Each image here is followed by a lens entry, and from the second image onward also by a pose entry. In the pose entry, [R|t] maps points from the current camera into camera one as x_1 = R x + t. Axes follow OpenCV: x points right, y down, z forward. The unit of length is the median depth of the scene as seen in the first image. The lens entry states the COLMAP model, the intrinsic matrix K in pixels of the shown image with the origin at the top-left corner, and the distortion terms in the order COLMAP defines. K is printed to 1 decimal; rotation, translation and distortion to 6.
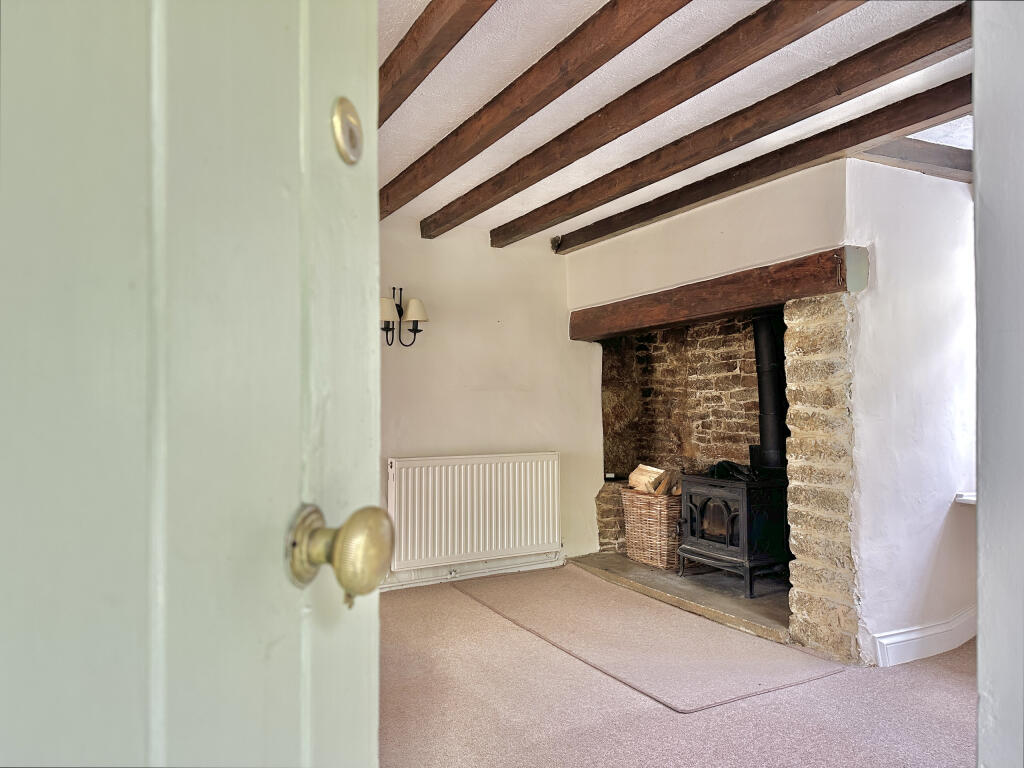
lens RADIAL K [[701.3, 0, 512.0], [0, 701.3, 384.0], [0, 0, 1]] dist [-0.000477, -0.000776]
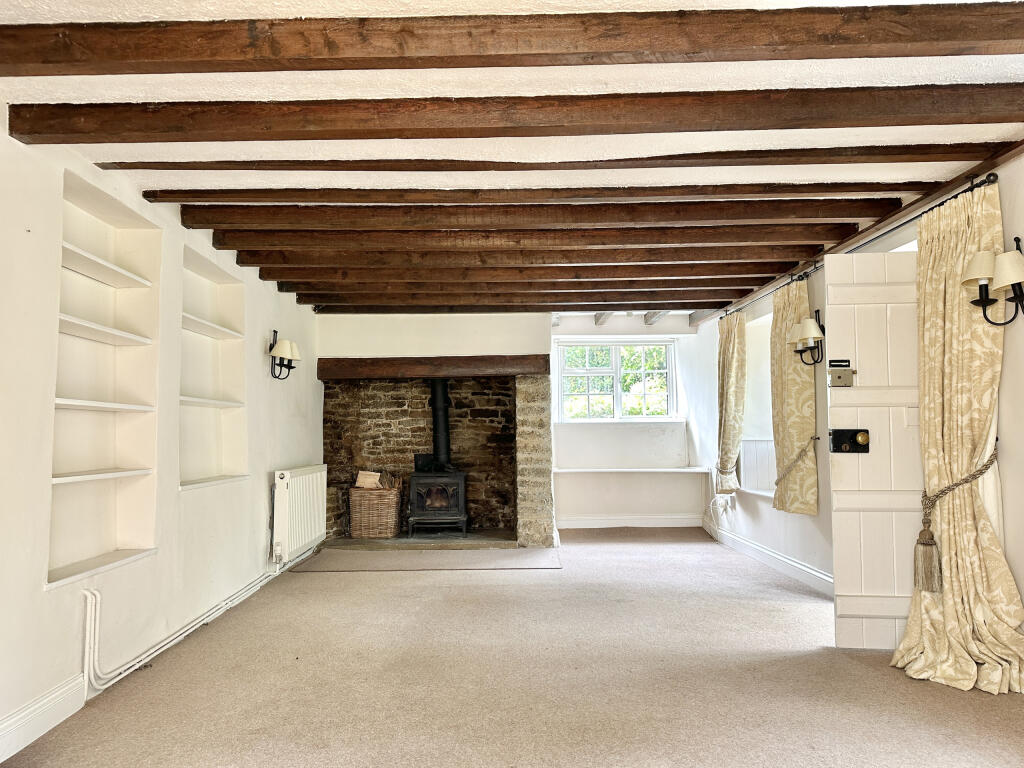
lens RADIAL K [[701.3, 0, 512.0], [0, 701.3, 384.0], [0, 0, 1]] dist [-0.000477, -0.000776]
pose [[0.444612, 0.061559, 0.893606, -0.965860], [-0.019088, 0.998060, -0.059257, 0.017666], [-0.895520, 0.009290, 0.444924, 0.090298]]
